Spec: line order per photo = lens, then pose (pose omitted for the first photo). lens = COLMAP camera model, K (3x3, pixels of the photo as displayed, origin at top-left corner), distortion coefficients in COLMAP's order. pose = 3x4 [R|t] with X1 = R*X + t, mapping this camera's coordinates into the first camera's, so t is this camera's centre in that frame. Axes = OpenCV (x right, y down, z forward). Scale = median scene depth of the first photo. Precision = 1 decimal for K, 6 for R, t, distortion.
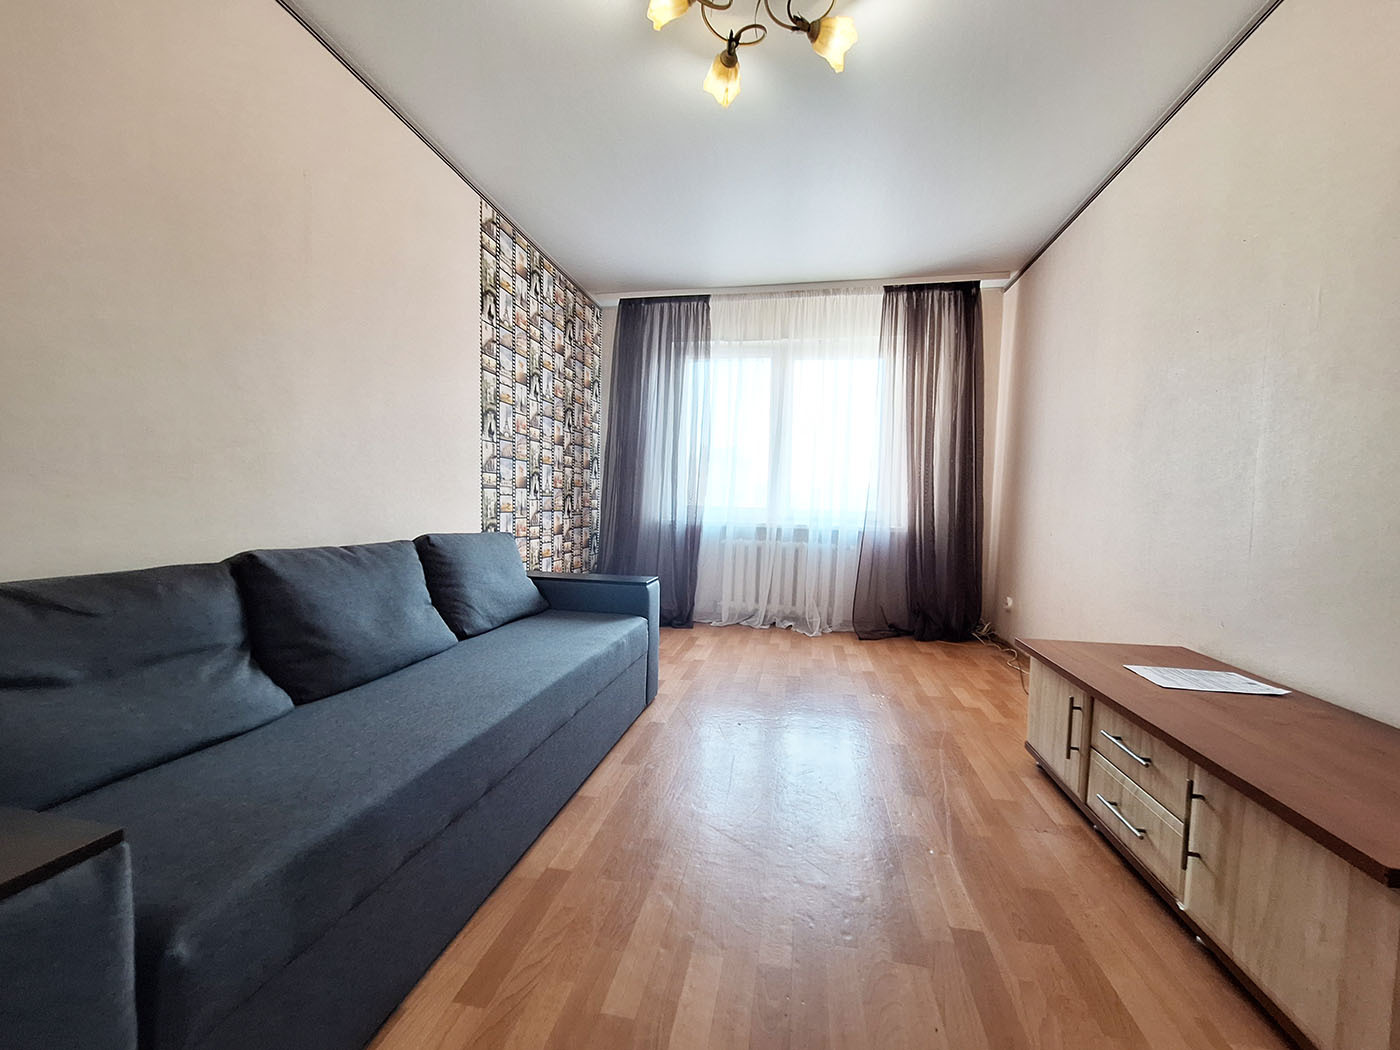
lens RADIAL K [[548.8, 0, 700.8], [0, 548.8, 538.8], [0, 0, 1]] dist [-0.006729, 0.000099]
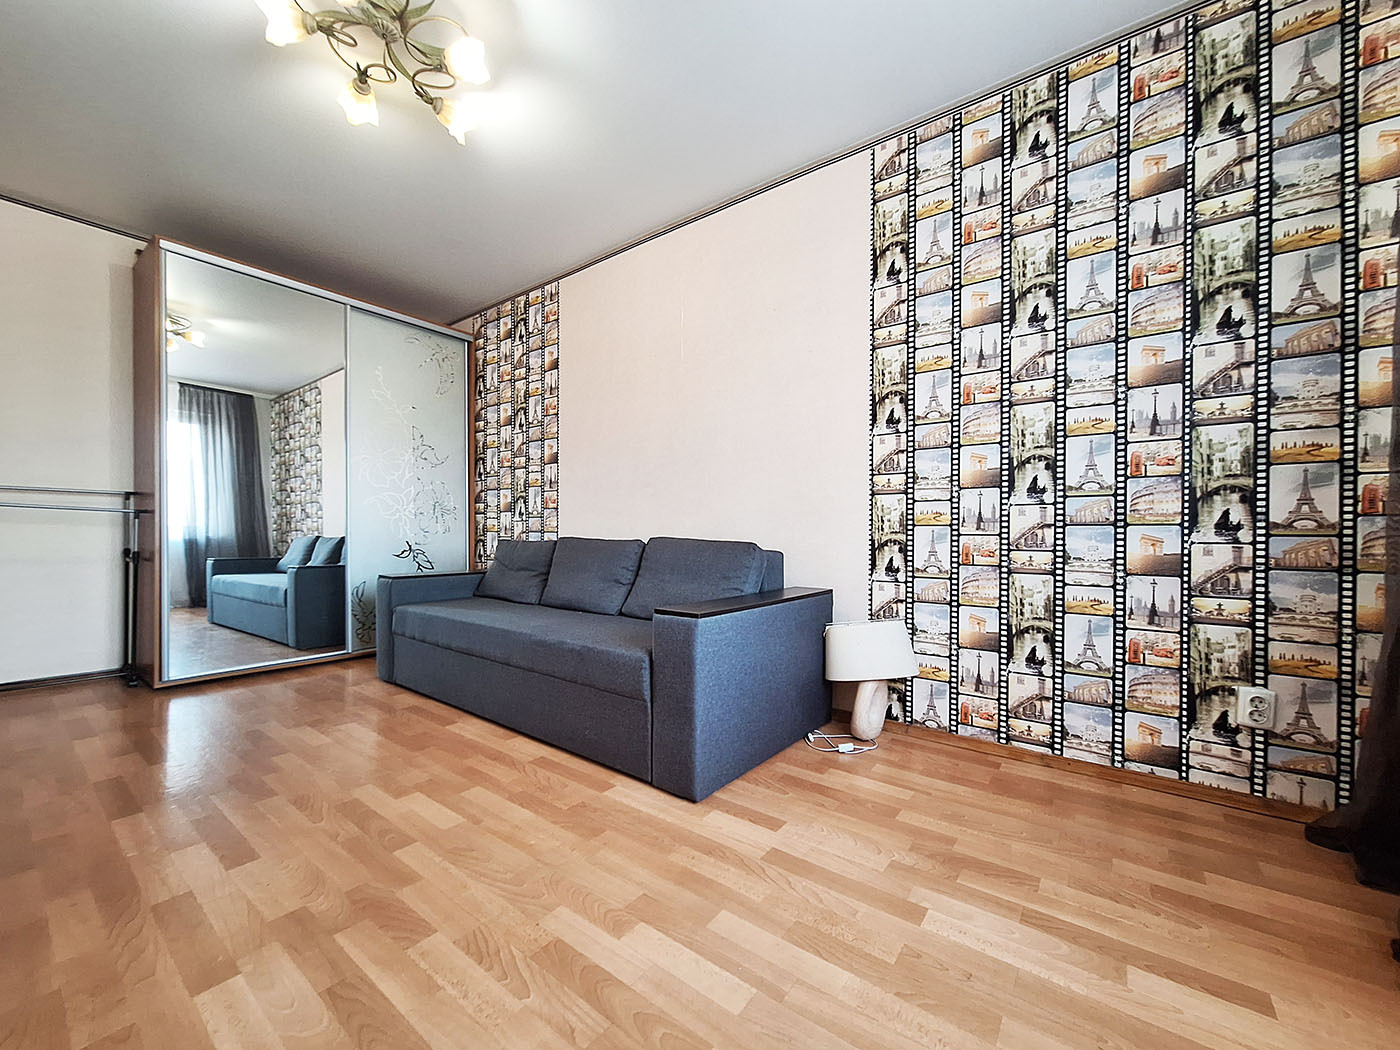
lens RADIAL K [[548.8, 0, 700.8], [0, 548.8, 538.8], [0, 0, 1]] dist [-0.006729, 0.000099]
pose [[-0.442901, -0.008402, -0.896531, 0.424225], [-0.069793, 0.997245, 0.025133, -0.029920], [0.893850, 0.073703, -0.442267, 1.098974]]
